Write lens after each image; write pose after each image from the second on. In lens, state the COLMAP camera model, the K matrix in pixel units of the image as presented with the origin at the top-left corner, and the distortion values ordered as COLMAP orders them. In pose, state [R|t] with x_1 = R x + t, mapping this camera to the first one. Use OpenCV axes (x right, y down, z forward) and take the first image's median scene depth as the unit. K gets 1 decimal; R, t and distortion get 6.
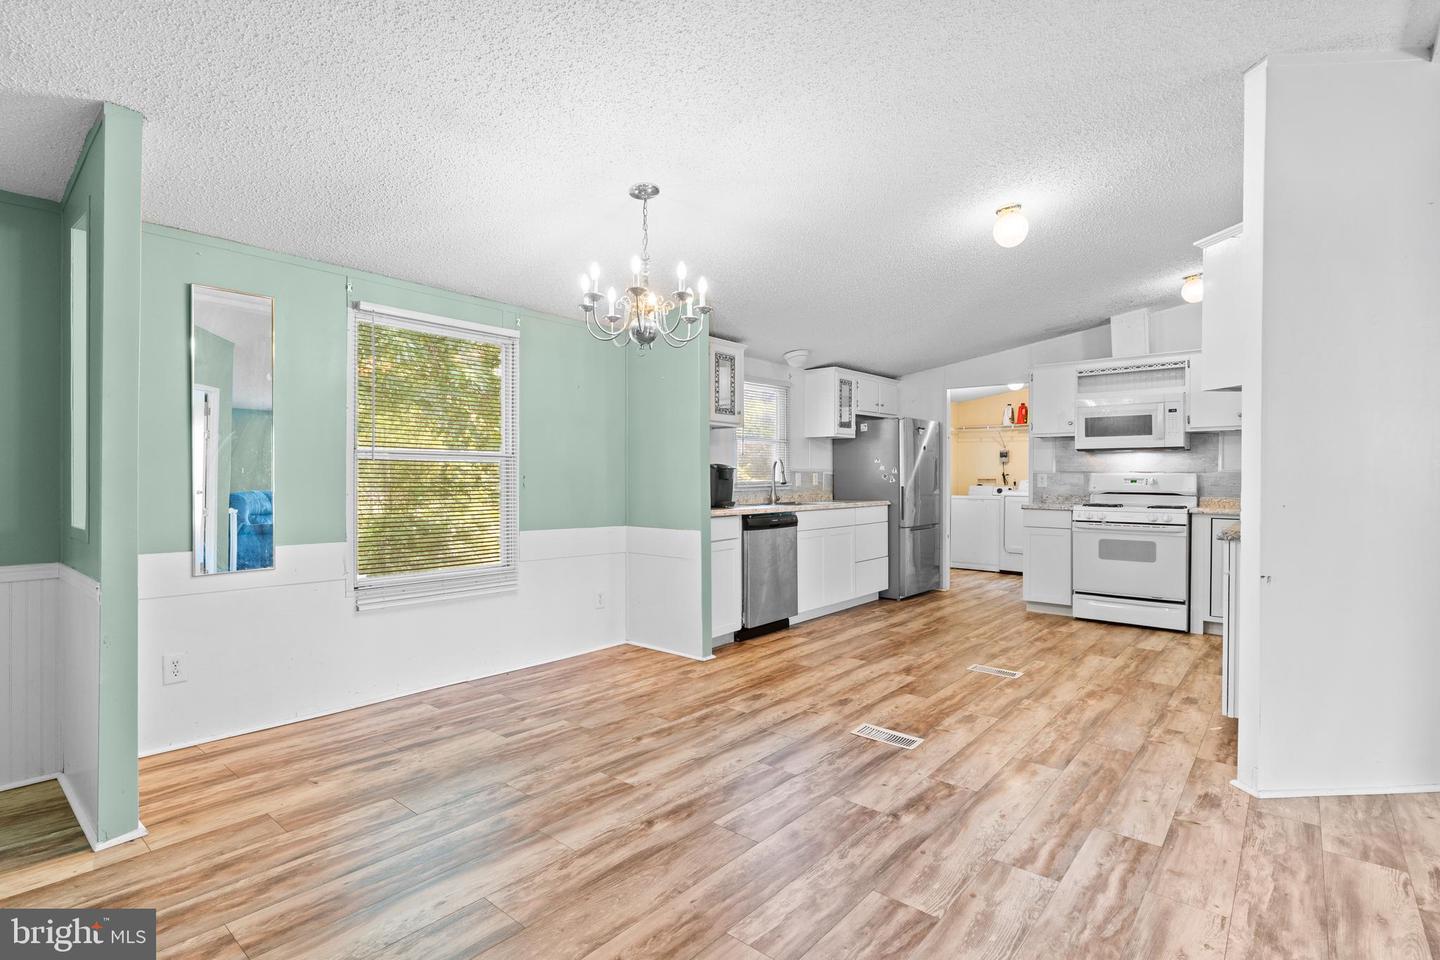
lens RADIAL K [[685.2, 0, 722.8], [0, 685.2, 474.3], [0, 0, 1]] dist [0.002402, 0.000950]
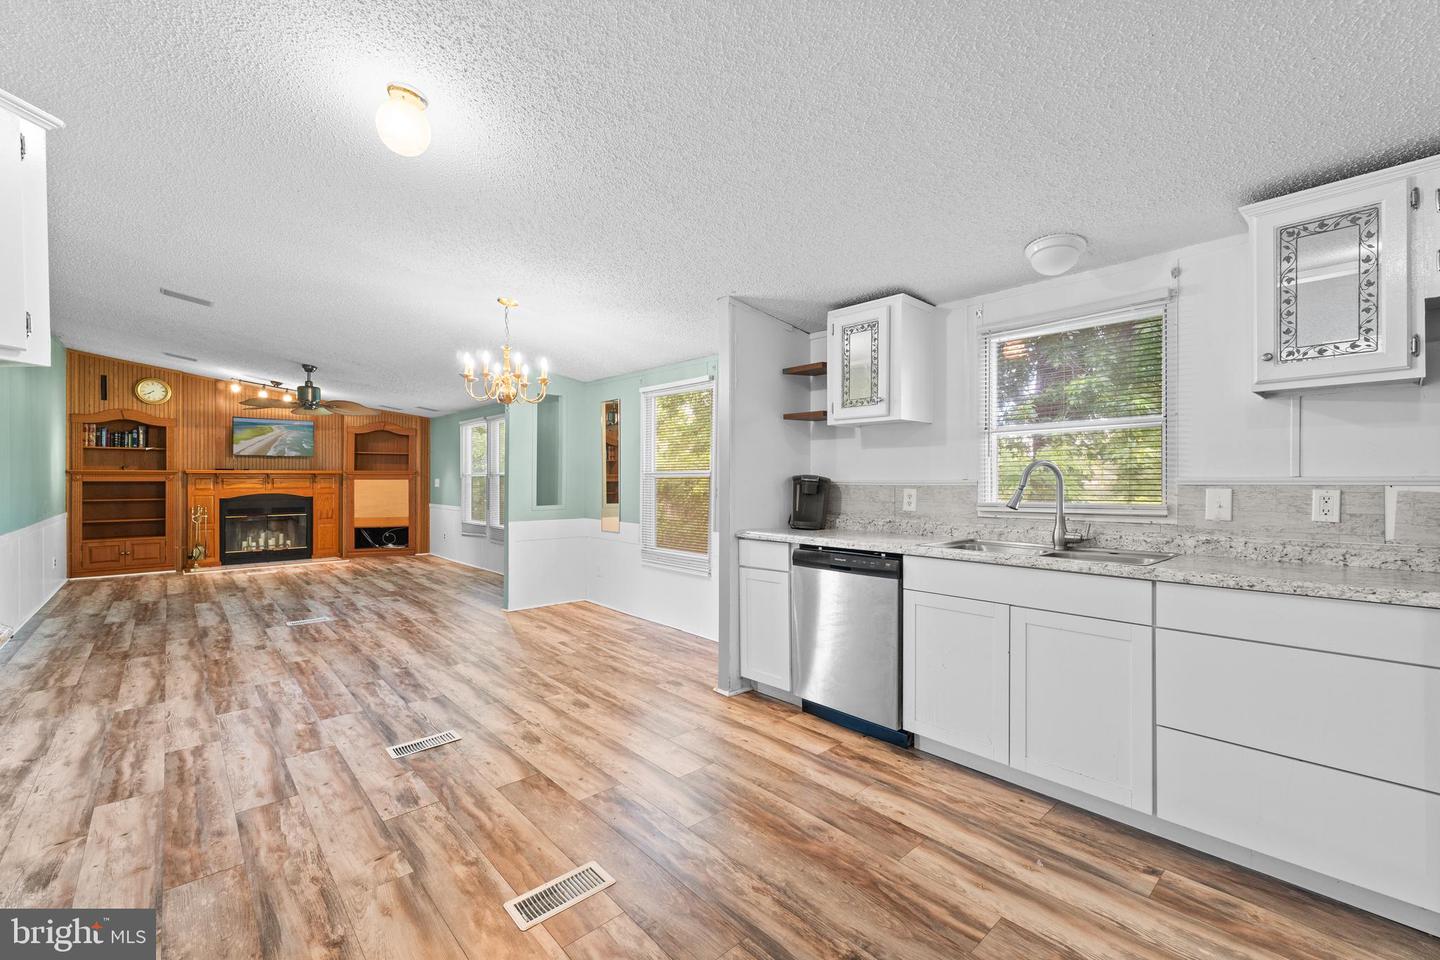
lens RADIAL K [[603.3, 0, 726.1], [0, 603.3, 480.3], [0, 0, 1]] dist [0.009246, -0.001644]
pose [[-0.127929, 0.000437, -0.991783, 0.692887], [0.003285, 0.999995, 0.000017, -0.010857], [0.991778, -0.003256, -0.127930, 0.996001]]
